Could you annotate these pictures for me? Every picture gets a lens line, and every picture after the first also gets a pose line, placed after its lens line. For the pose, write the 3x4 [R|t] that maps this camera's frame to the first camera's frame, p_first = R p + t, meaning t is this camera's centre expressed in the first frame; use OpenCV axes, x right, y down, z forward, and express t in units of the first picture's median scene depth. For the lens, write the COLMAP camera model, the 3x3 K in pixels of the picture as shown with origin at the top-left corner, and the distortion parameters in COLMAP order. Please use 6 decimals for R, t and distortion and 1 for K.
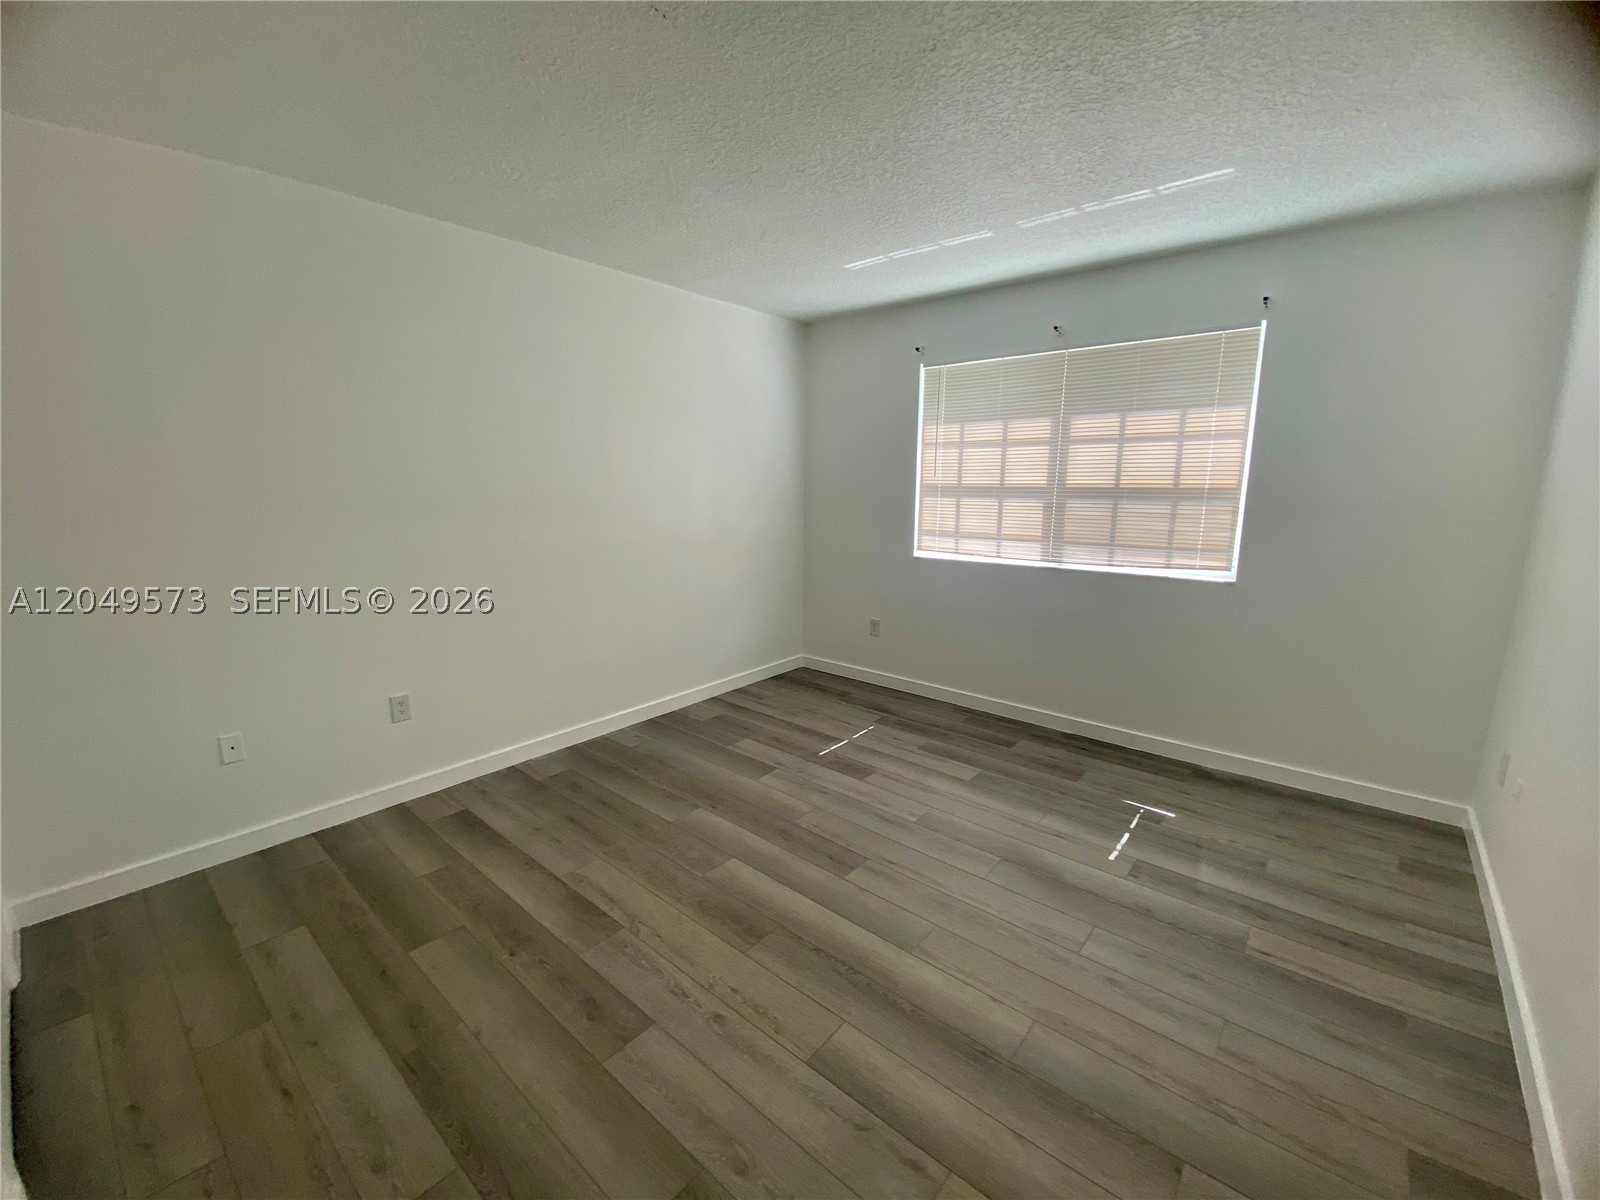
lens RADIAL K [[656.1, 0, 798.5], [0, 656.1, 601.1], [0, 0, 1]] dist [0.022521, -0.020804]
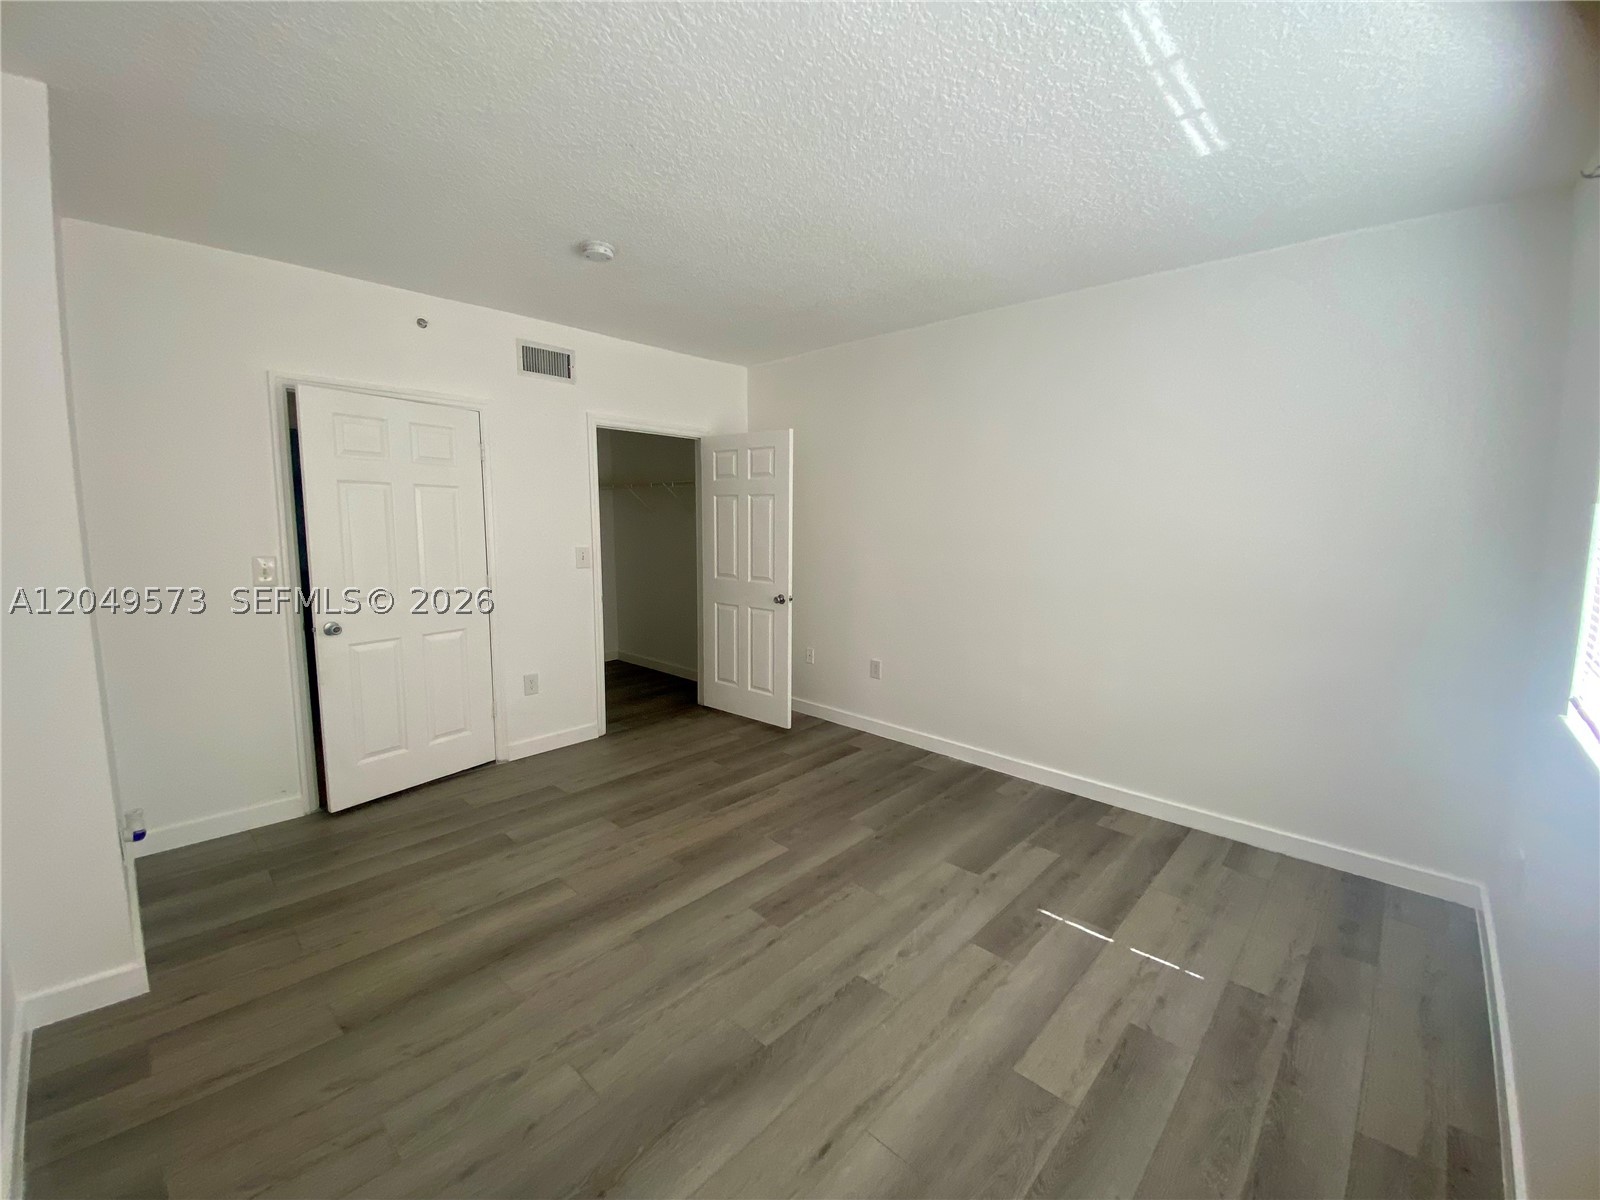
lens RADIAL K [[656.1, 0, 798.5], [0, 656.1, 601.1], [0, 0, 1]] dist [0.022521, -0.020804]
pose [[-0.060411, 0.128082, -0.989922, 0.828159], [-0.201528, 0.969745, 0.137770, -0.148263], [0.977618, 0.207820, -0.032771, 0.851767]]
